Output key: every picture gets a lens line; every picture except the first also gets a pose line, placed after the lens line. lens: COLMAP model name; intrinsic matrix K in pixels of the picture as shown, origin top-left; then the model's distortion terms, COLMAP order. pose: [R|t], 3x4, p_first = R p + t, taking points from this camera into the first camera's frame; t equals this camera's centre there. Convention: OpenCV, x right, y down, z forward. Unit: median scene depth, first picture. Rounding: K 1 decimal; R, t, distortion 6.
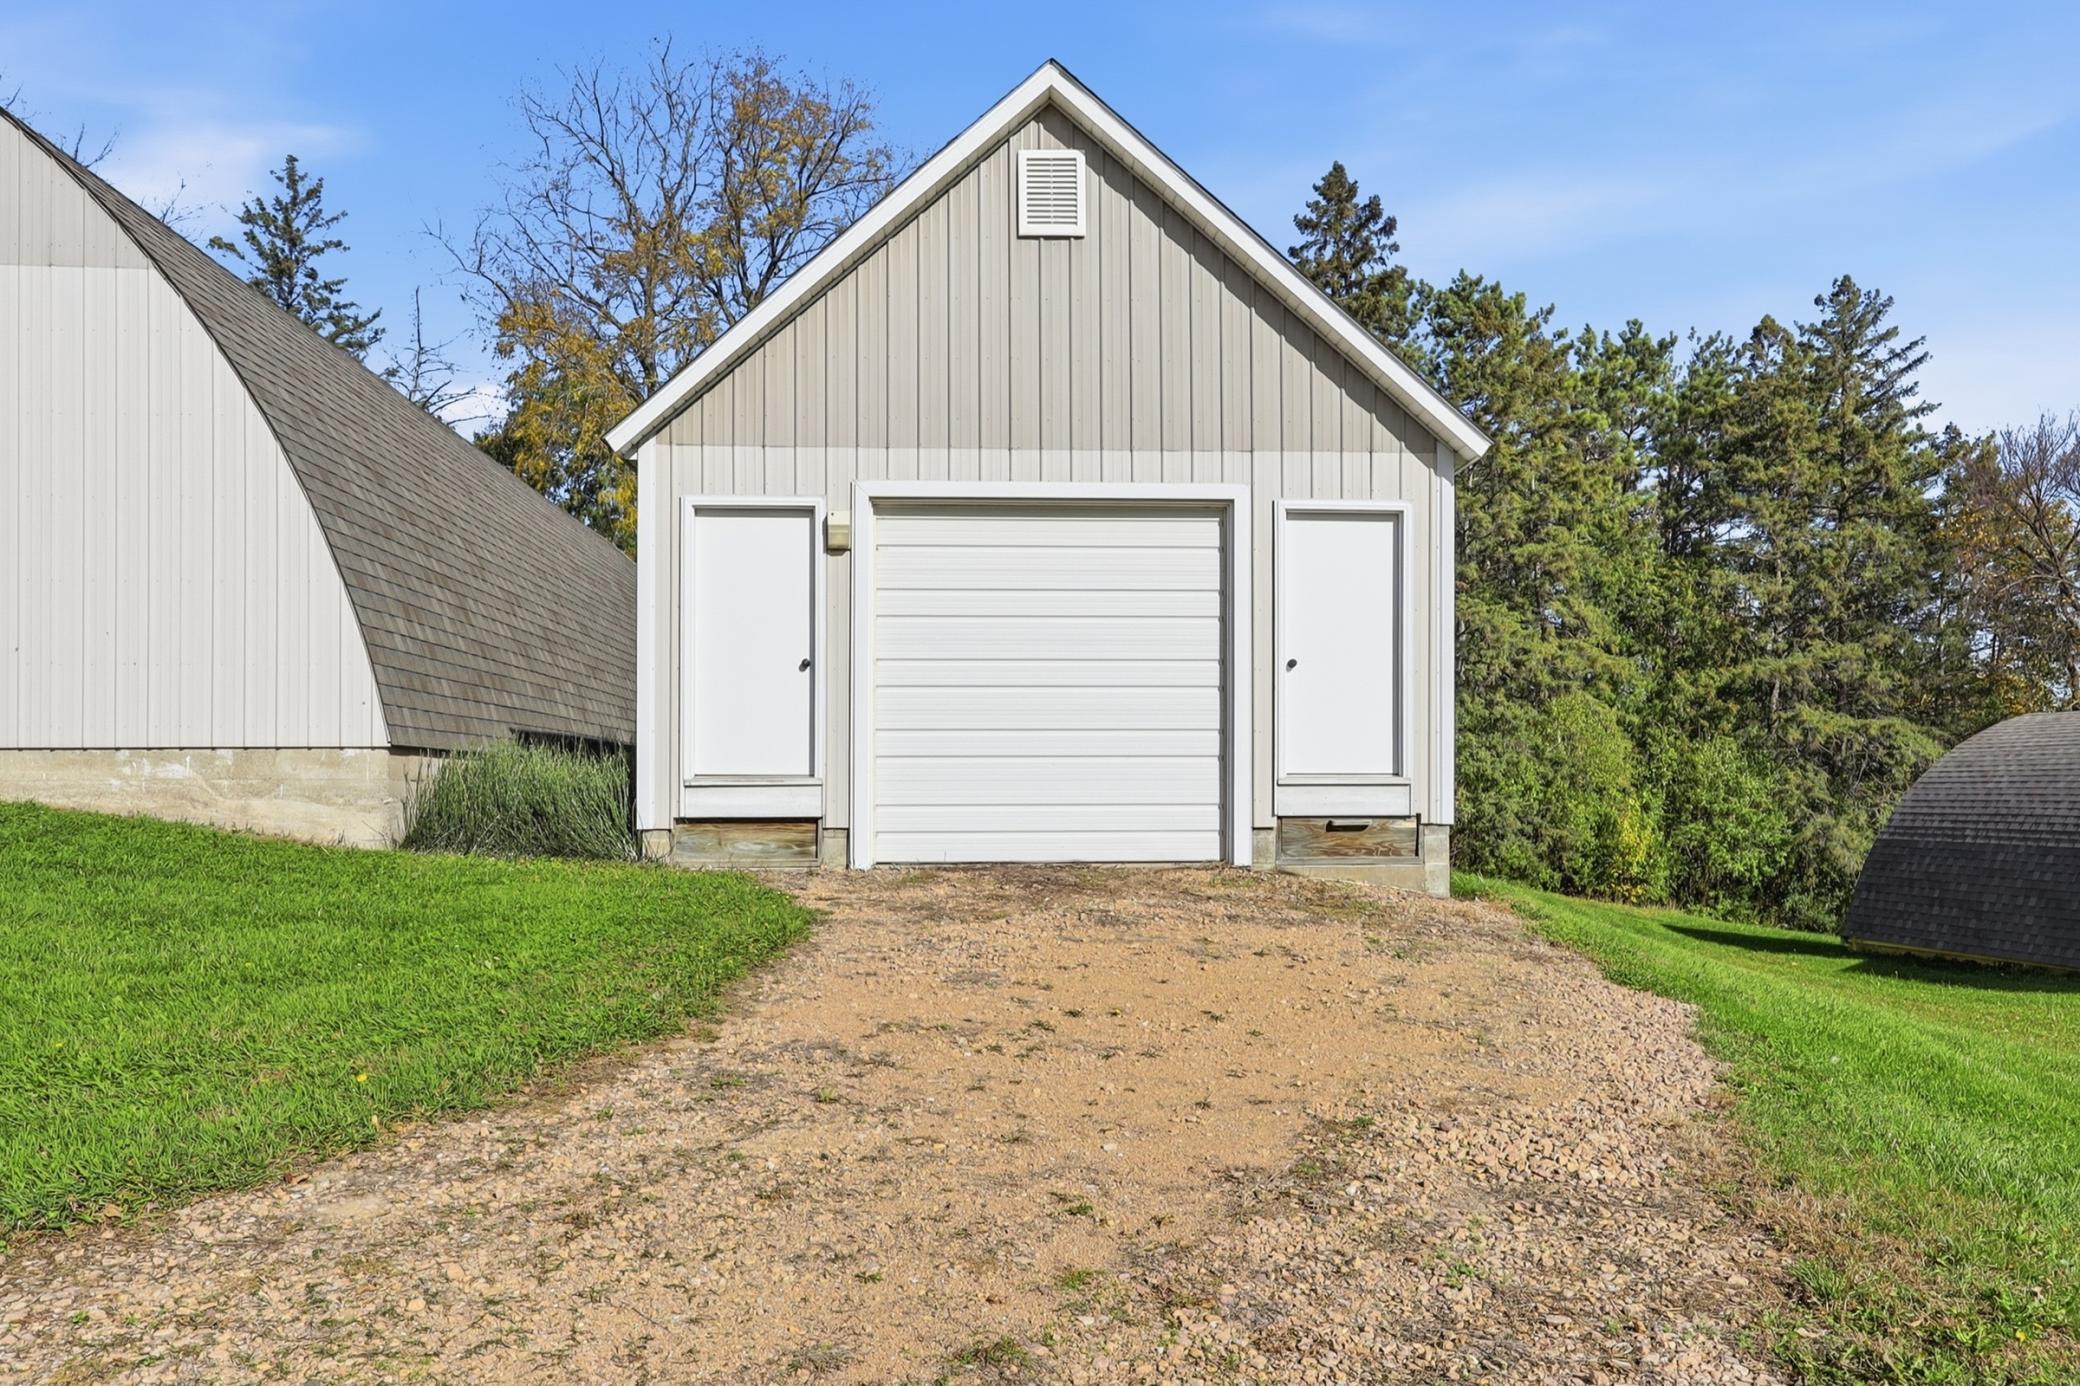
lens RADIAL K [[1416.7, 0, 1033.4], [0, 1416.7, 780.6], [0, 0, 1]] dist [0.002072, -0.000380]
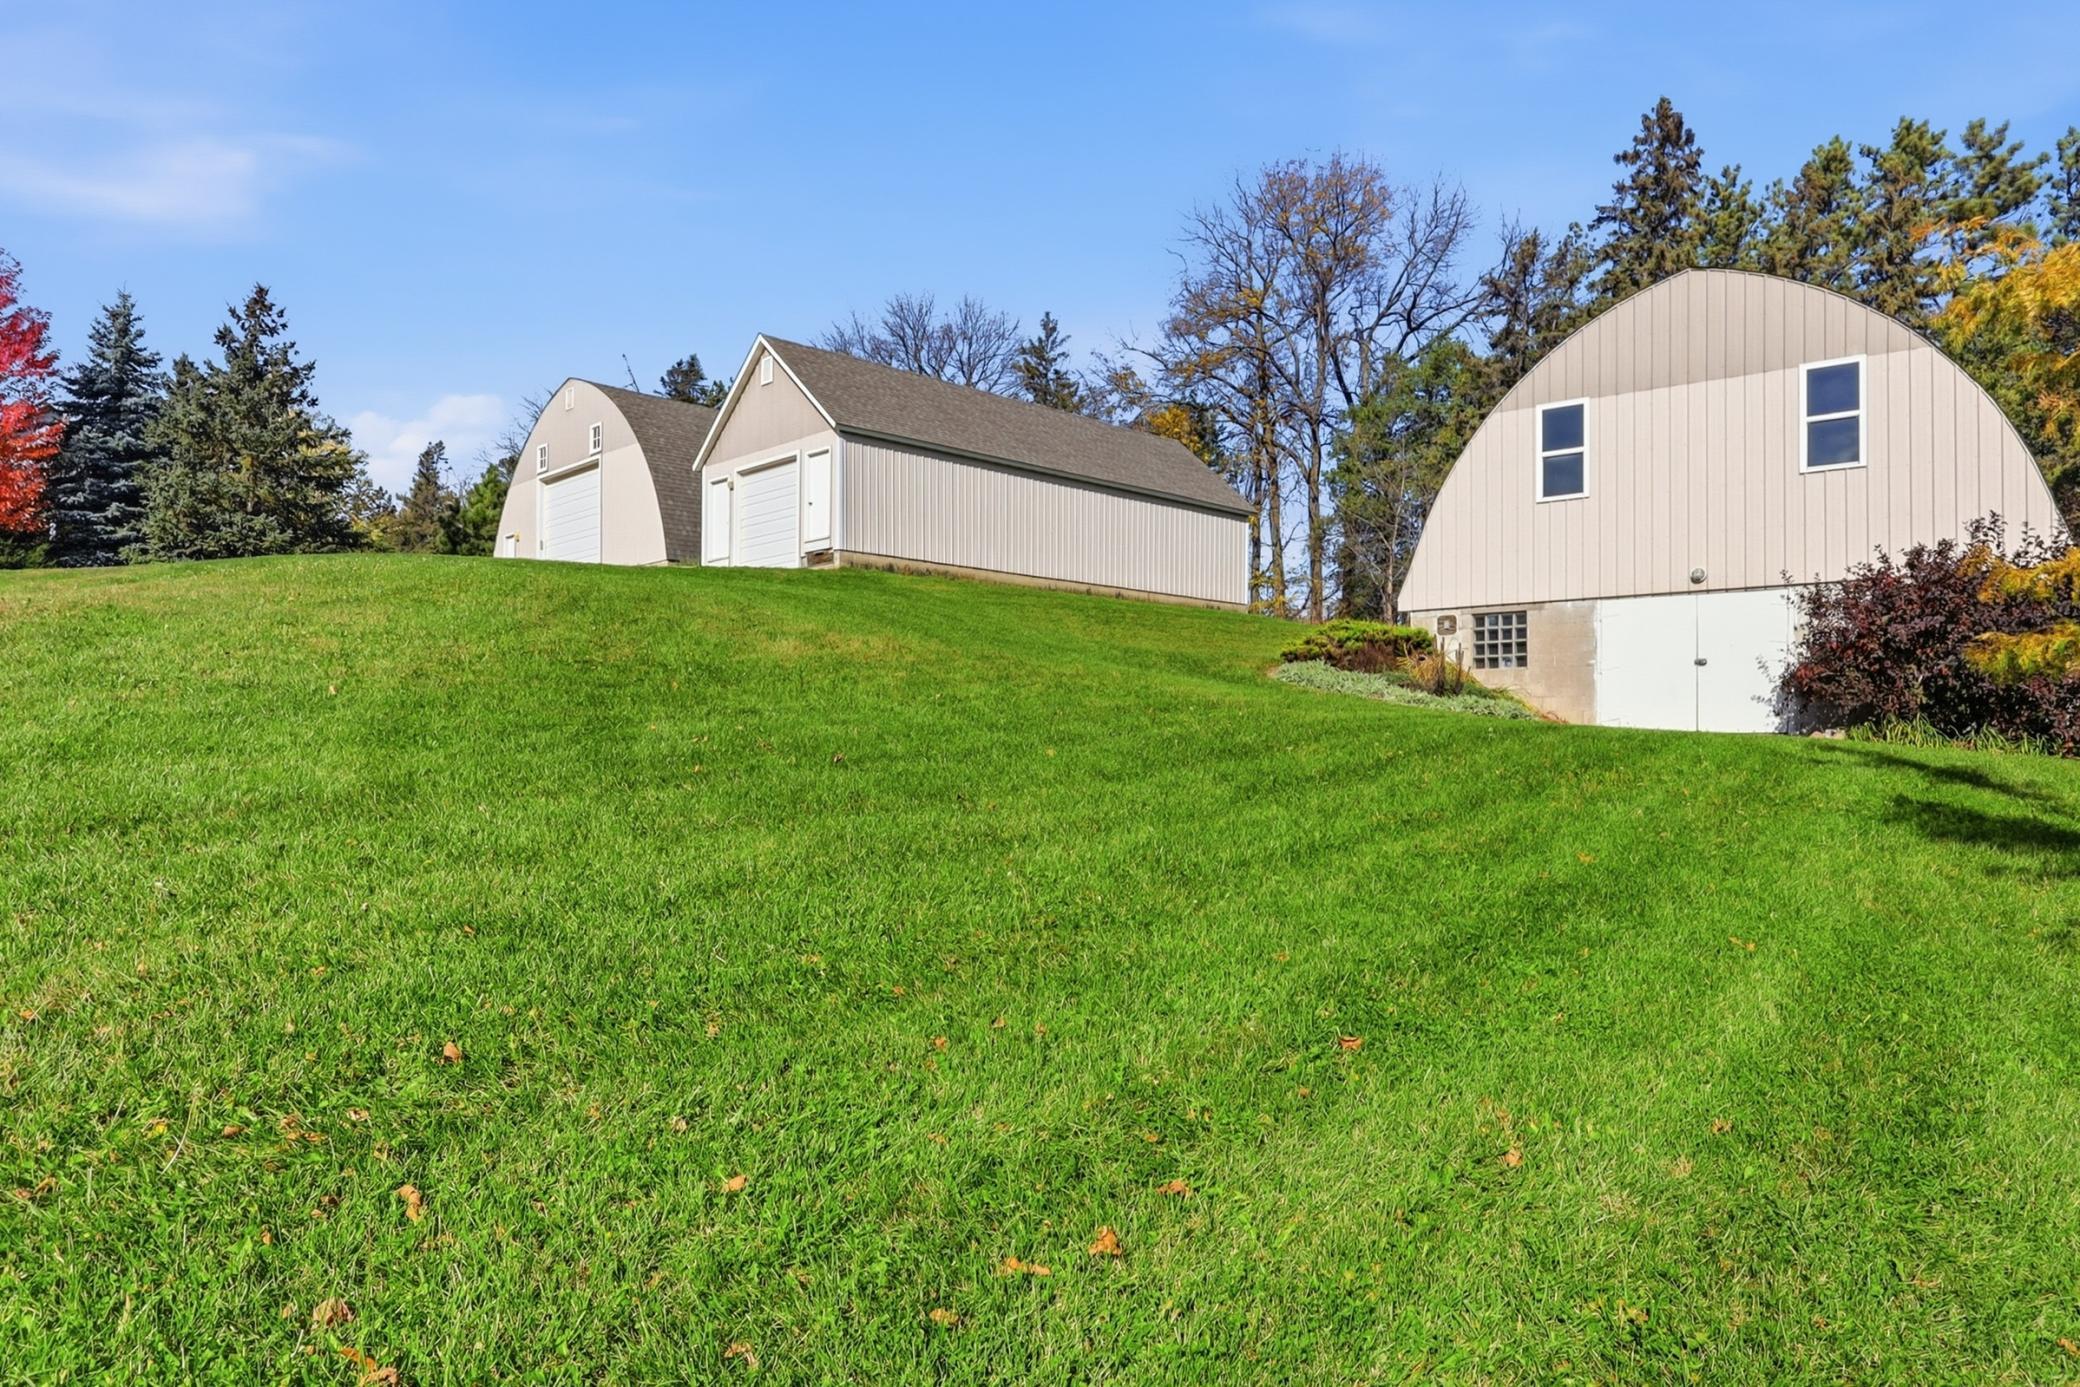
lens RADIAL K [[1329.3, 0, 1043.3], [0, 1329.3, 744.9], [0, 0, 1]] dist [-0.003307, -0.001197]
pose [[0.664444, -0.003995, -0.747328, 2.704197], [0.003183, 0.999992, -0.002516, 0.457570], [0.747331, -0.000707, 0.664451, -0.562540]]
